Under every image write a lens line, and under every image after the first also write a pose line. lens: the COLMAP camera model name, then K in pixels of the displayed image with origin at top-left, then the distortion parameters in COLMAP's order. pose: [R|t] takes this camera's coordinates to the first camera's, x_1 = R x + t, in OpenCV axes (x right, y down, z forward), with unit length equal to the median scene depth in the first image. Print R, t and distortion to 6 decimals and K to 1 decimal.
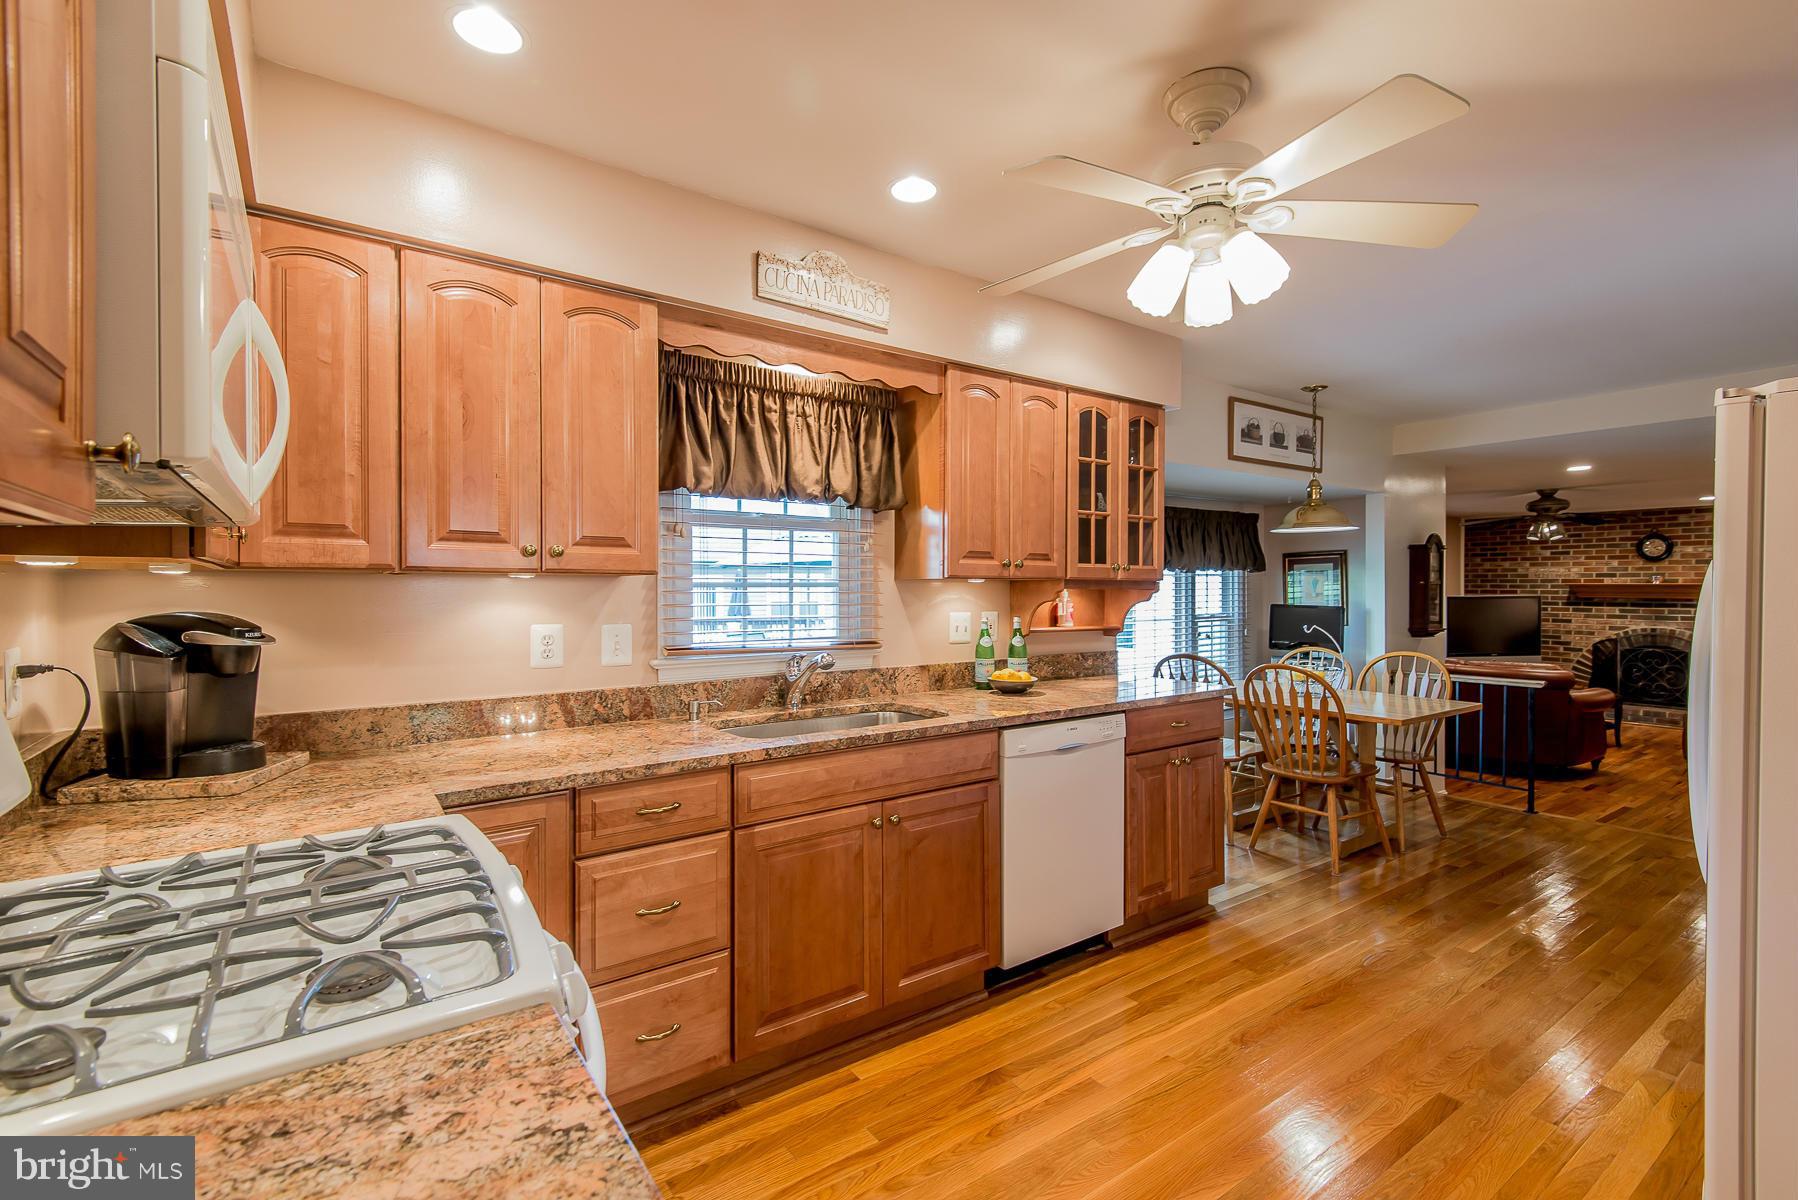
lens RADIAL K [[808.2, 0, 901.5], [0, 808.2, 592.6], [0, 0, 1]] dist [0.050695, -0.030682]
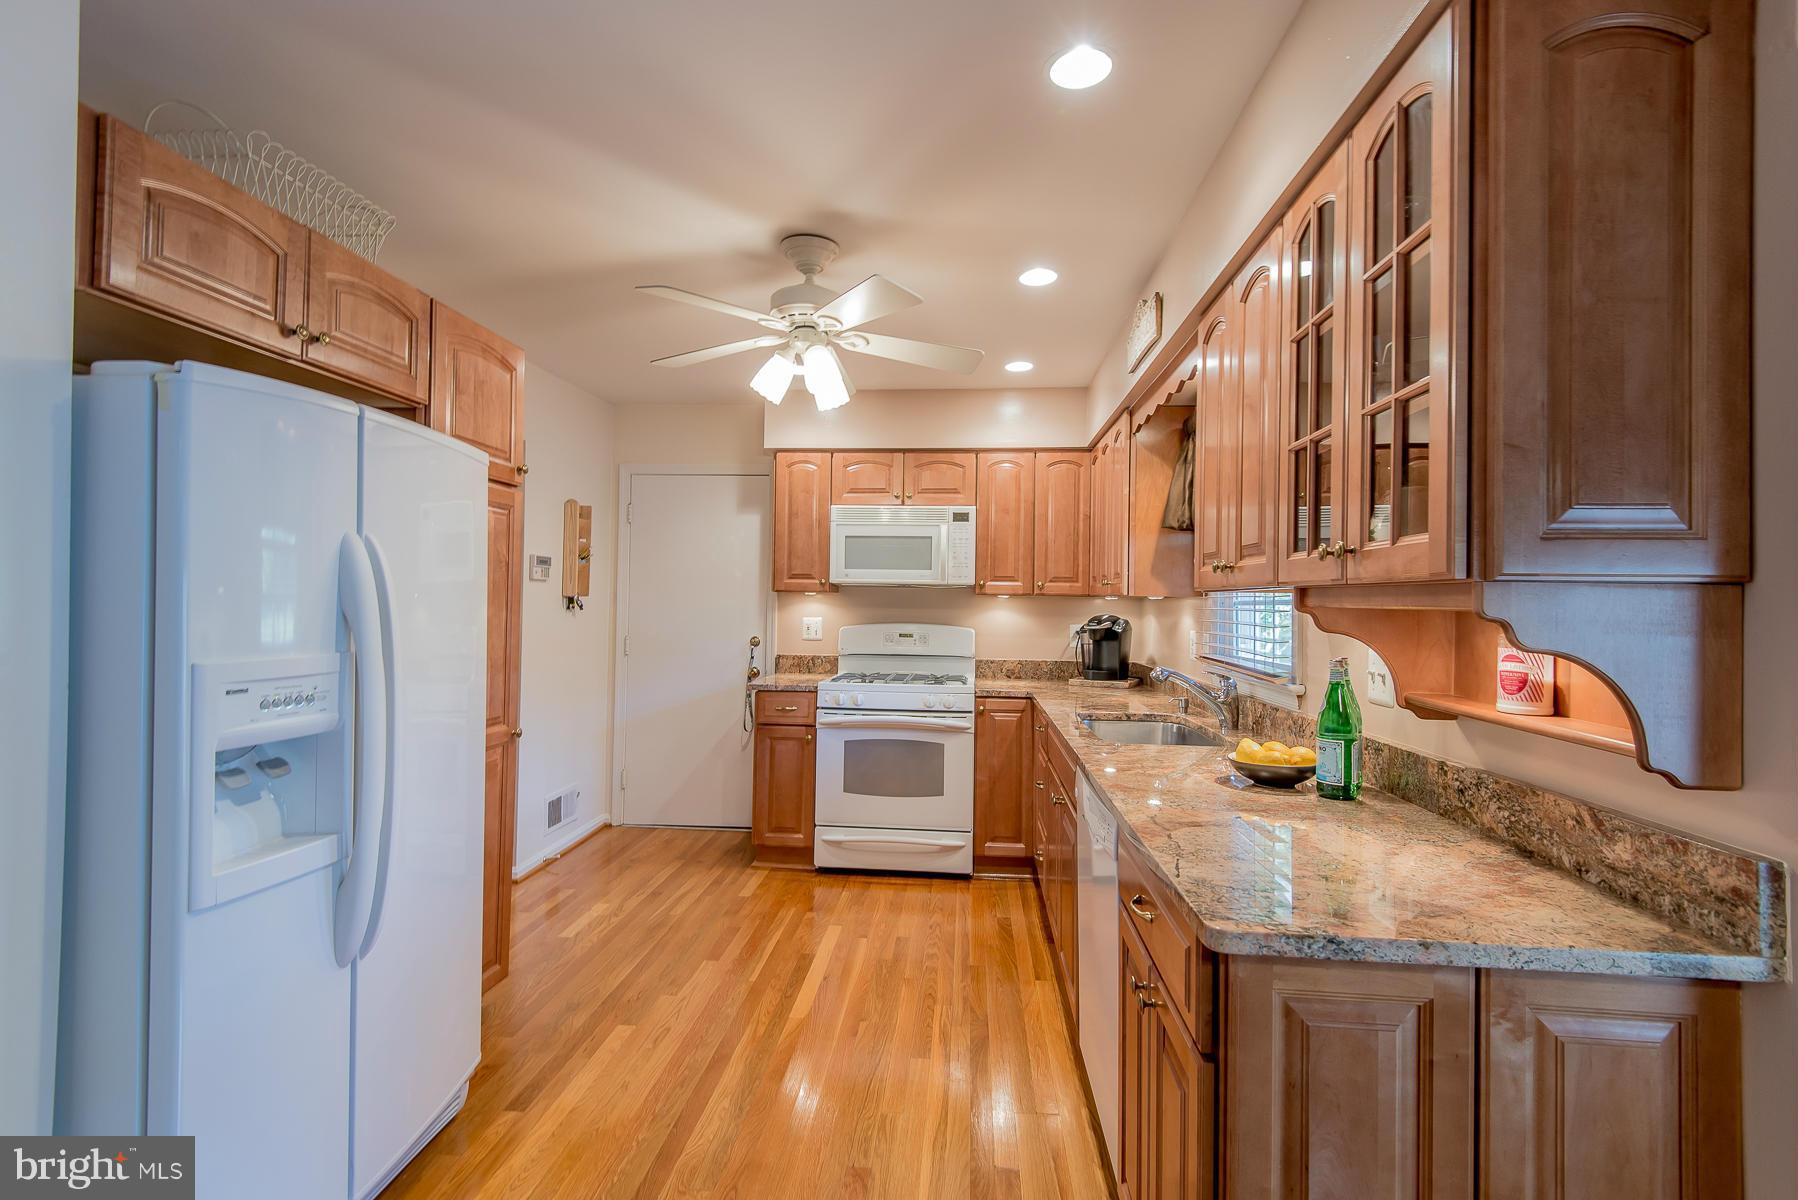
lens RADIAL K [[808.2, 0, 901.5], [0, 808.2, 592.6], [0, 0, 1]] dist [0.050695, -0.030682]
pose [[-0.664756, -0.012244, -0.746960, 0.542086], [-0.011683, 0.999914, -0.005993, -0.009044], [0.746969, 0.004743, -0.664842, 0.847276]]
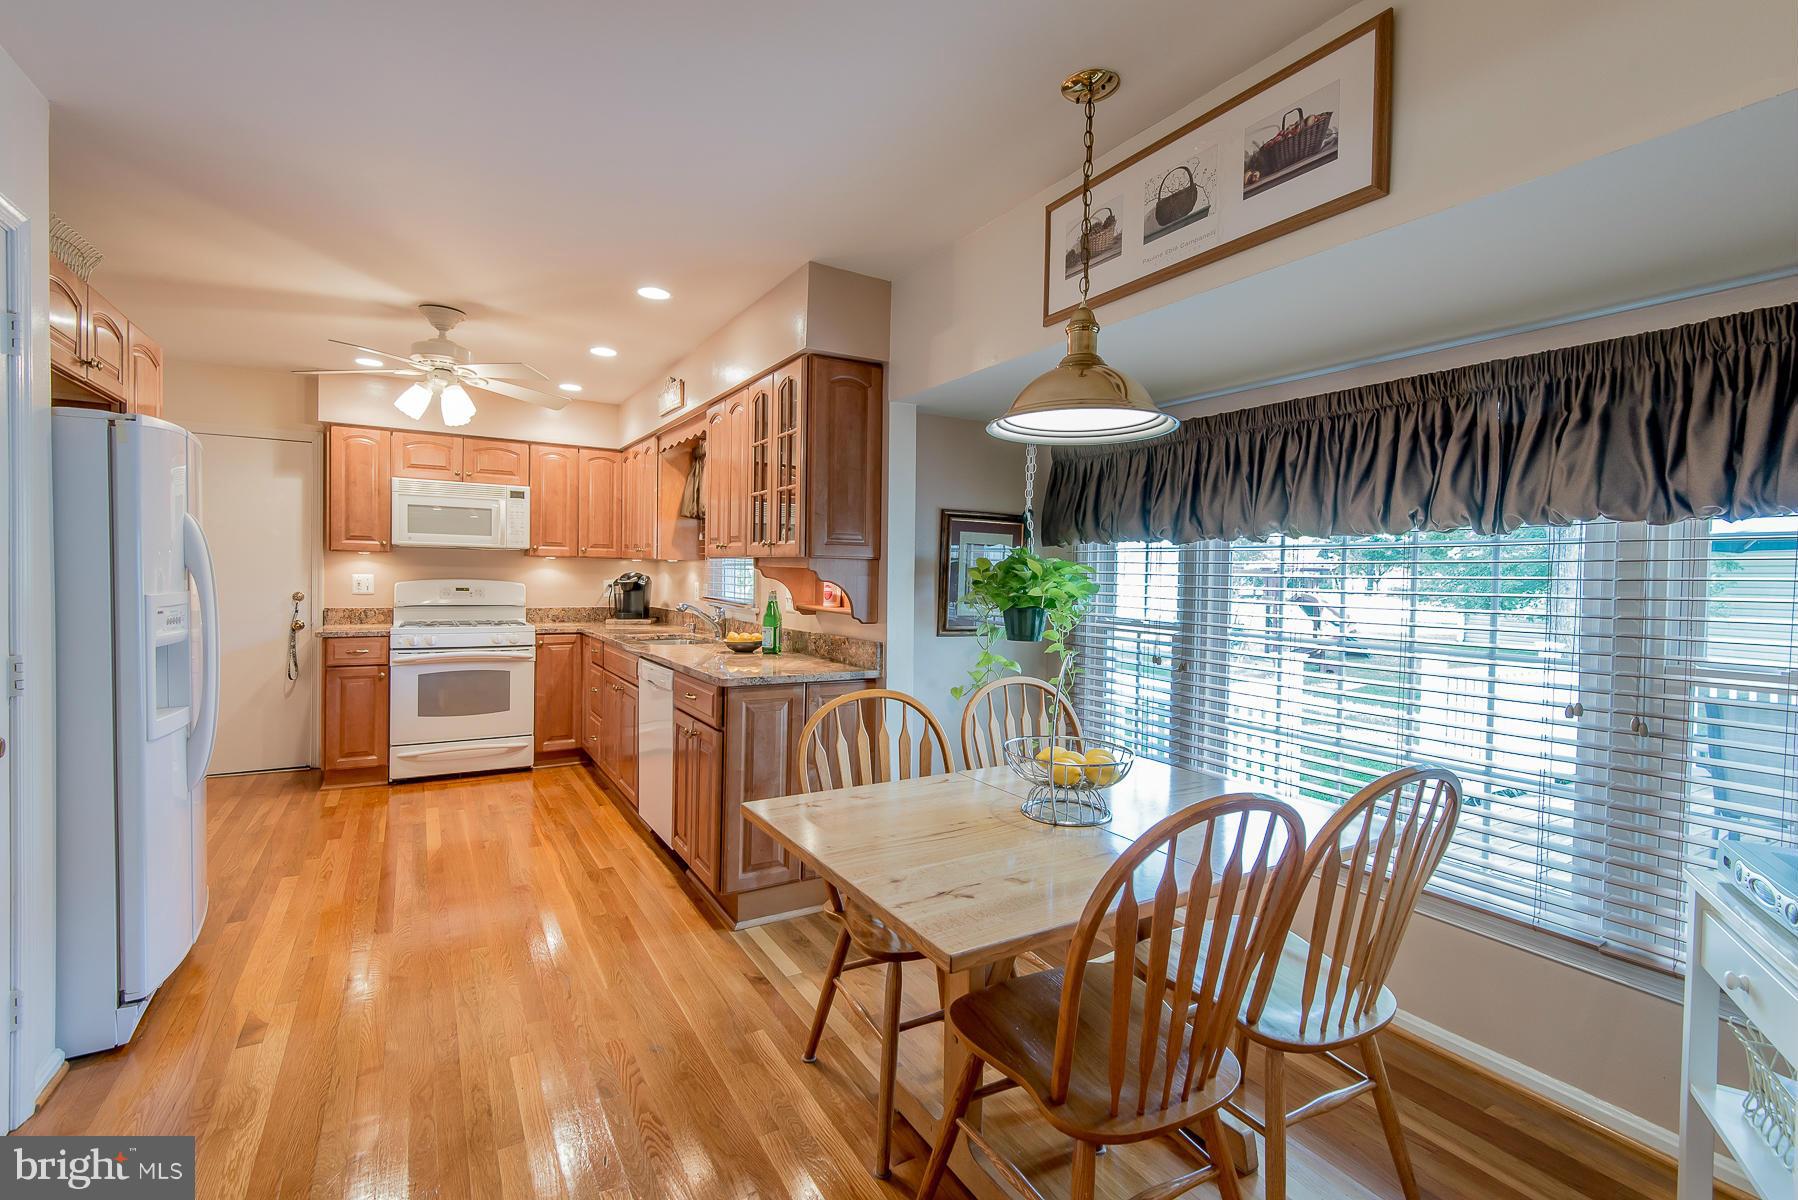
lens RADIAL K [[808.2, 0, 901.5], [0, 808.2, 592.6], [0, 0, 1]] dist [0.050695, -0.030682]
pose [[-0.108026, 0.028899, -0.993728, 0.935066], [-0.021277, 0.999281, 0.031374, -0.009160], [0.993920, 0.024533, -0.107333, 0.968573]]
